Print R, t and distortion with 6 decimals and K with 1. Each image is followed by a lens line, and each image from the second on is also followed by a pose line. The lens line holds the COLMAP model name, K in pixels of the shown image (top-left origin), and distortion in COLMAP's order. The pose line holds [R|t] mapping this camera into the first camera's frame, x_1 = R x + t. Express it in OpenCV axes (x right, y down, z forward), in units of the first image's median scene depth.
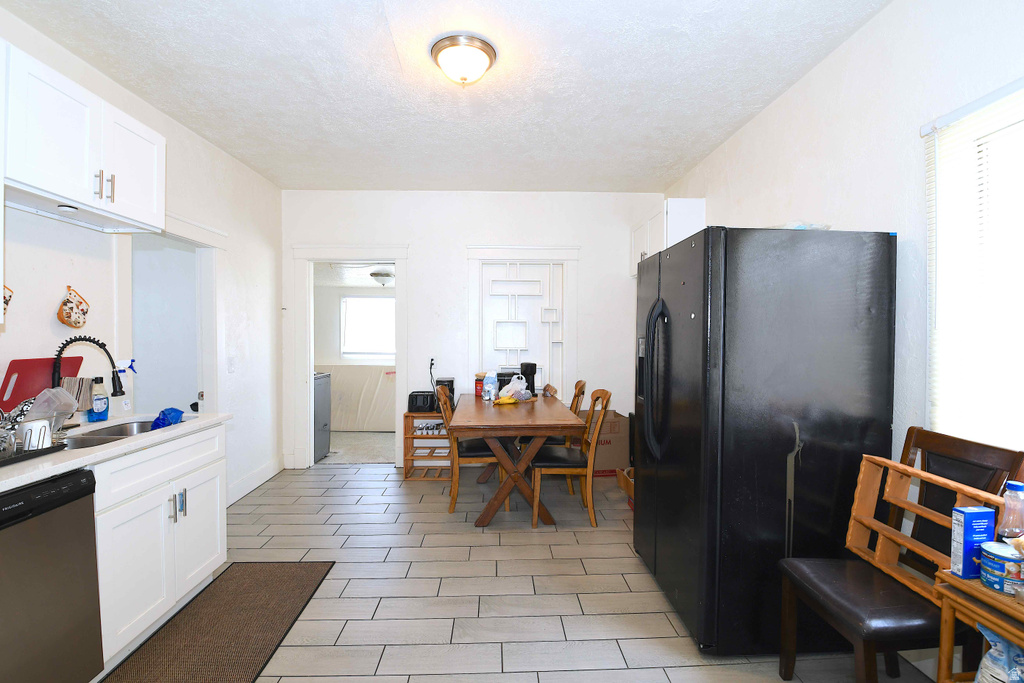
lens RADIAL K [[458.7, 0, 512.0], [0, 458.7, 341.5], [0, 0, 1]] dist [-0.000670, -0.000348]
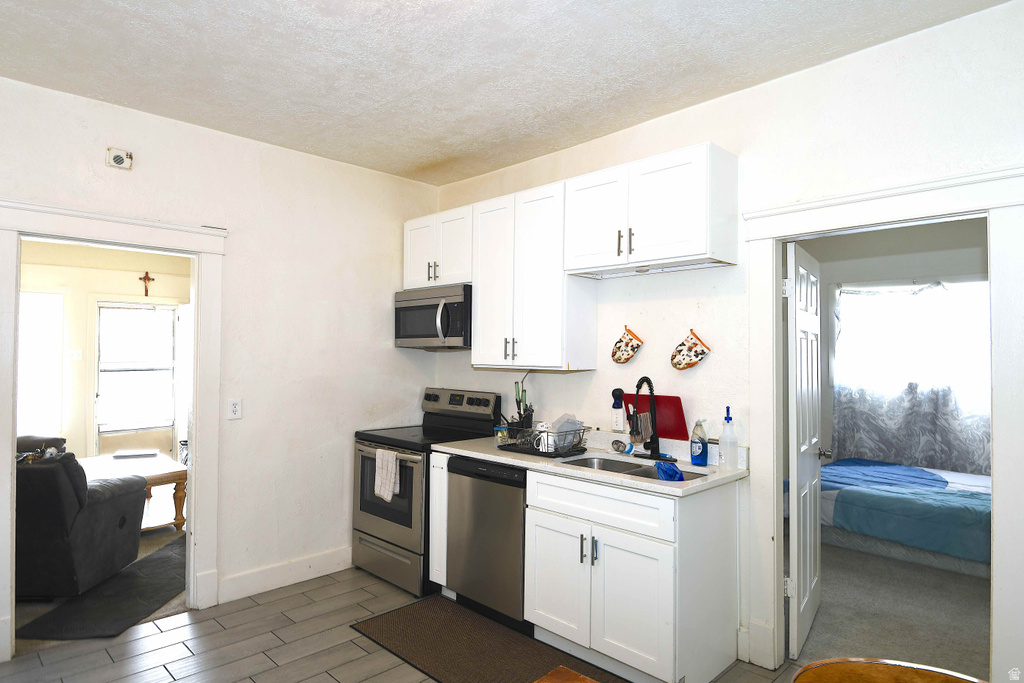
lens RADIAL K [[586.4, 0, 512.0], [0, 586.4, 341.5], [0, 0, 1]] dist [0.001774, -0.000073]
pose [[-0.743766, -0.023356, -0.668032, 0.265050], [-0.021473, 0.999708, -0.011044, -0.078476], [0.668095, 0.006130, -0.744051, 1.956172]]
